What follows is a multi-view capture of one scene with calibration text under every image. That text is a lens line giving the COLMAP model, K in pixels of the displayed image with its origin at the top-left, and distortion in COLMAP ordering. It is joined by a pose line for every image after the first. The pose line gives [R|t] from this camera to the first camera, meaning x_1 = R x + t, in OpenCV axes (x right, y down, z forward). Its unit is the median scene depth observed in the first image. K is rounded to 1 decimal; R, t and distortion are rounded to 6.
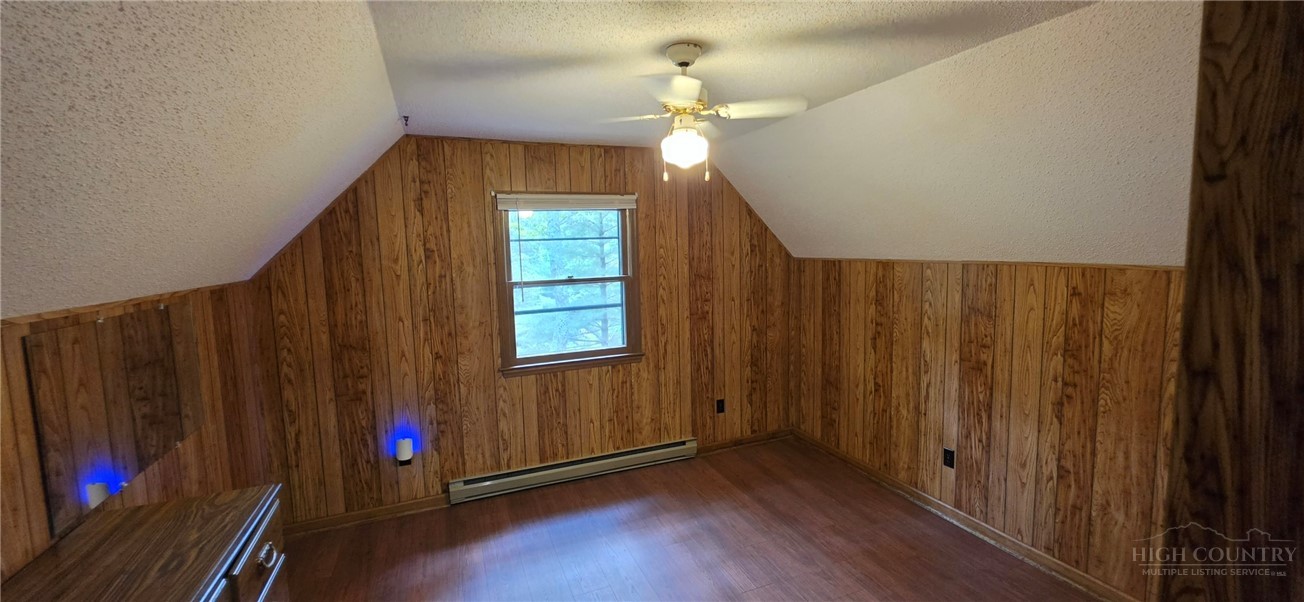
lens RADIAL K [[525.8, 0, 644.0], [0, 525.8, 301.5], [0, 0, 1]] dist [-0.002223, -0.001044]
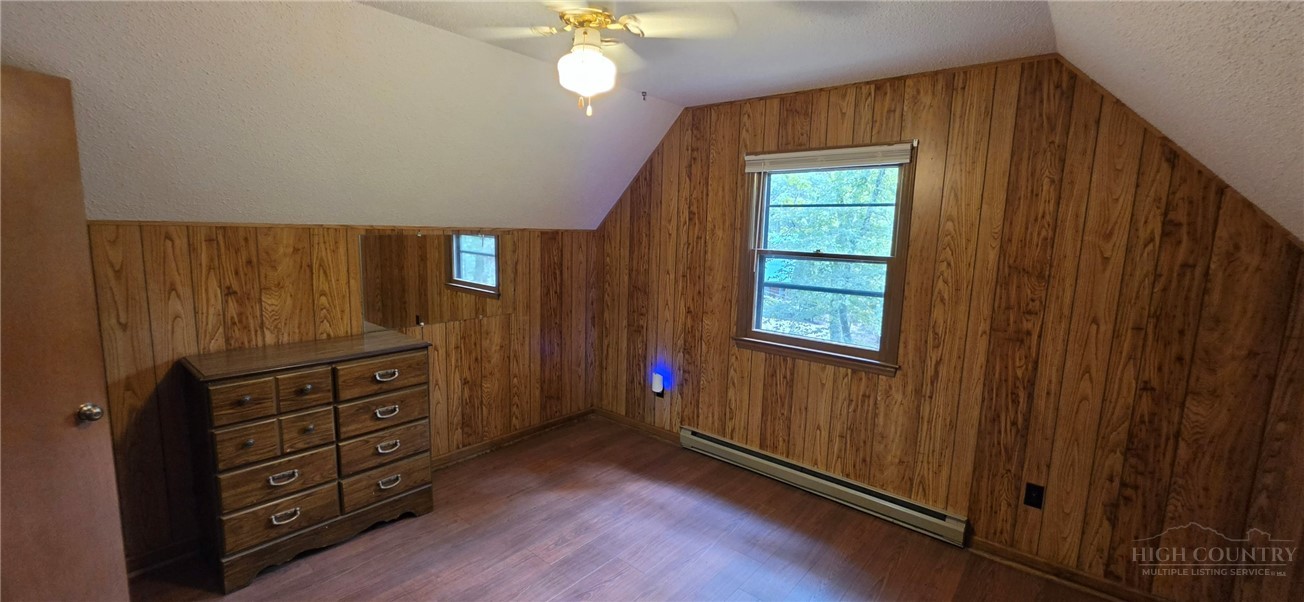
lens RADIAL K [[525.8, 0, 644.6], [0, 525.8, 297.5], [0, 0, 1]] dist [-0.002223, -0.001044]
pose [[0.459660, 0.160828, -0.873411, 0.475631], [-0.130178, 0.985045, 0.112873, -0.031822], [0.878503, 0.061816, 0.473722, 0.369342]]
